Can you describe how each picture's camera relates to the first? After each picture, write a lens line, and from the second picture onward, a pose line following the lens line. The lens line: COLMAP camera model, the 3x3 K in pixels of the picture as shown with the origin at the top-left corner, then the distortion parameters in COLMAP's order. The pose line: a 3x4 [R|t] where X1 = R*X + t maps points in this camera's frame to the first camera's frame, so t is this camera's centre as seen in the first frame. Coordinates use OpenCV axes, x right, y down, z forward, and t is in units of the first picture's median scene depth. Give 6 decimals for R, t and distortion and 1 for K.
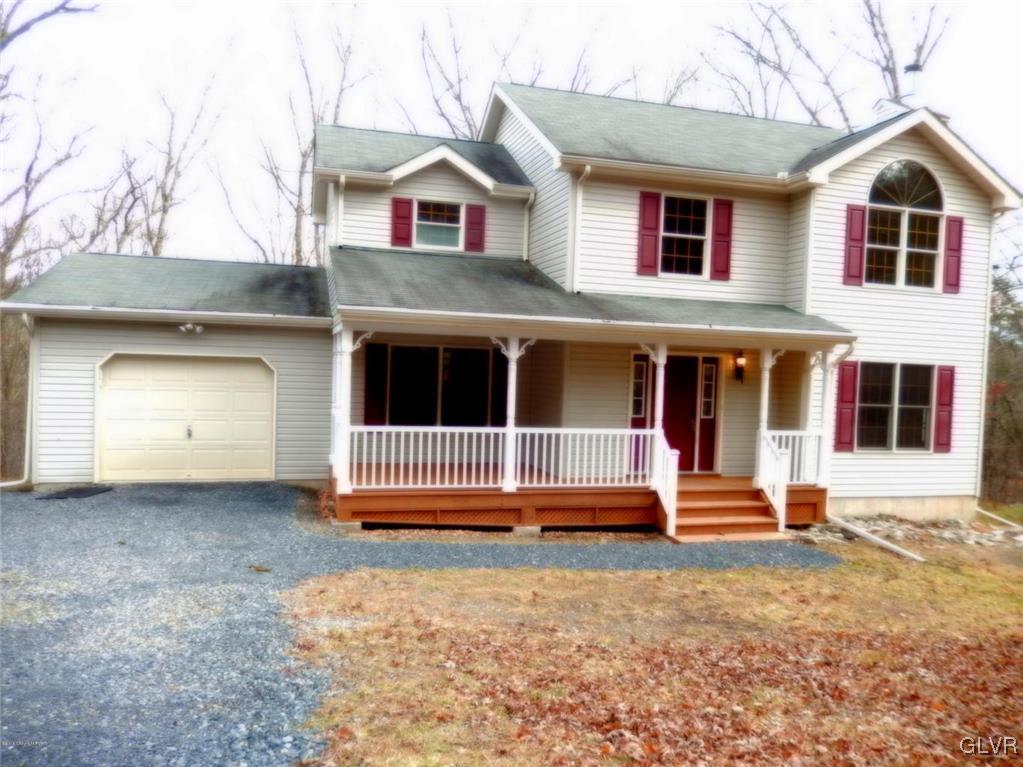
lens RADIAL K [[750.8, 0, 511.7], [0, 750.8, 373.2], [0, 0, 1]] dist [-0.001684, -0.000455]
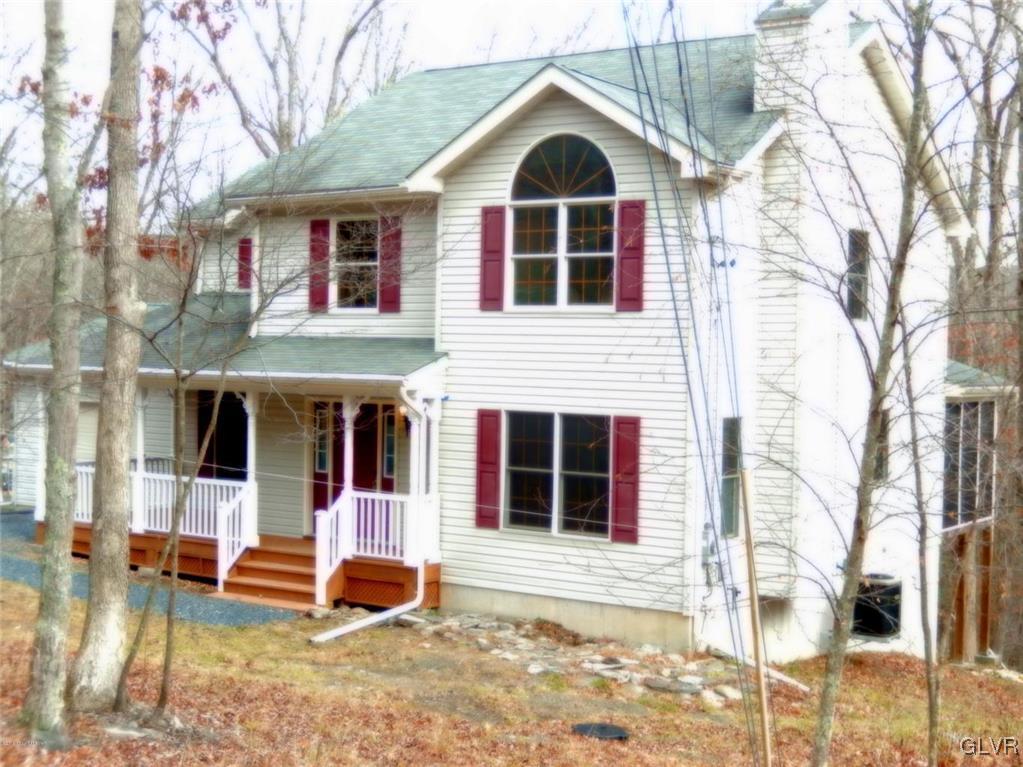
lens RADIAL K [[1528.9, 0, 511.2], [0, 1528.9, 387.6], [0, 0, 1]] dist [-0.057997, 0.000000]
pose [[0.646782, -0.013657, -0.762553, 1.603007], [-0.018602, 0.999260, -0.033674, 0.012766], [0.762448, 0.035965, 0.646049, 0.012260]]
